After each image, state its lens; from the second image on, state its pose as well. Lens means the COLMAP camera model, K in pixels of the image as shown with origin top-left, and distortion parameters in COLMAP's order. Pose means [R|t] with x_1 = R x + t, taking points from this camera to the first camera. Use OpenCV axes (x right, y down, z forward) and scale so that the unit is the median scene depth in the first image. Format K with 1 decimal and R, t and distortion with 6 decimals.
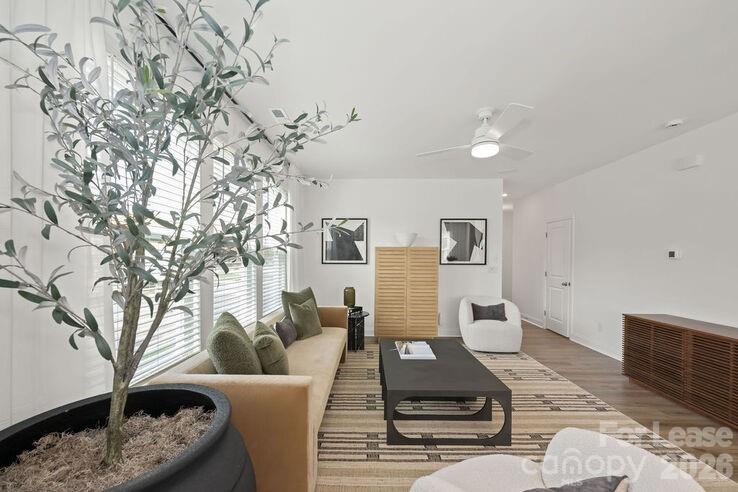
lens RADIAL K [[298.1, 0, 369.8], [0, 298.1, 258.7], [0, 0, 1]] dist [0.002225, -0.000420]
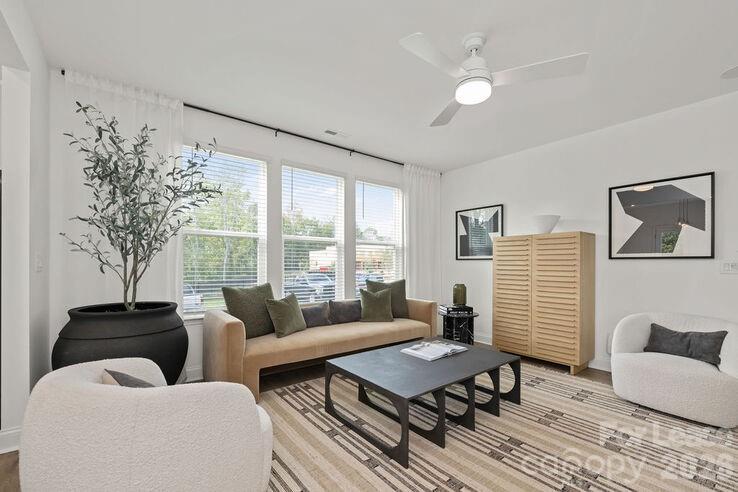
lens RADIAL K [[317.5, 0, 364.6], [0, 317.5, 262.7], [0, 0, 1]] dist [-0.004312, -0.000369]
pose [[0.617957, -0.002965, -0.786206, 0.491962], [-0.007934, 0.999918, -0.010007, 0.042394], [0.786172, 0.012421, 0.617884, 0.180705]]
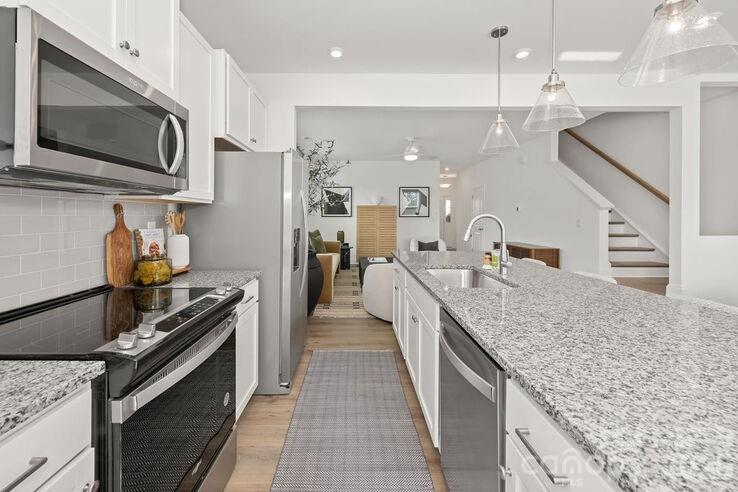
lens RADIAL K [[298.1, 0, 352.7], [0, 298.1, 205.8], [0, 0, 1]] dist [0.002225, -0.000420]
pose [[0.999995, -0.003023, 0.000666, -0.004394], [0.003046, 0.999238, -0.038908, 0.024426], [-0.000548, 0.038910, 0.999243, -0.594257]]
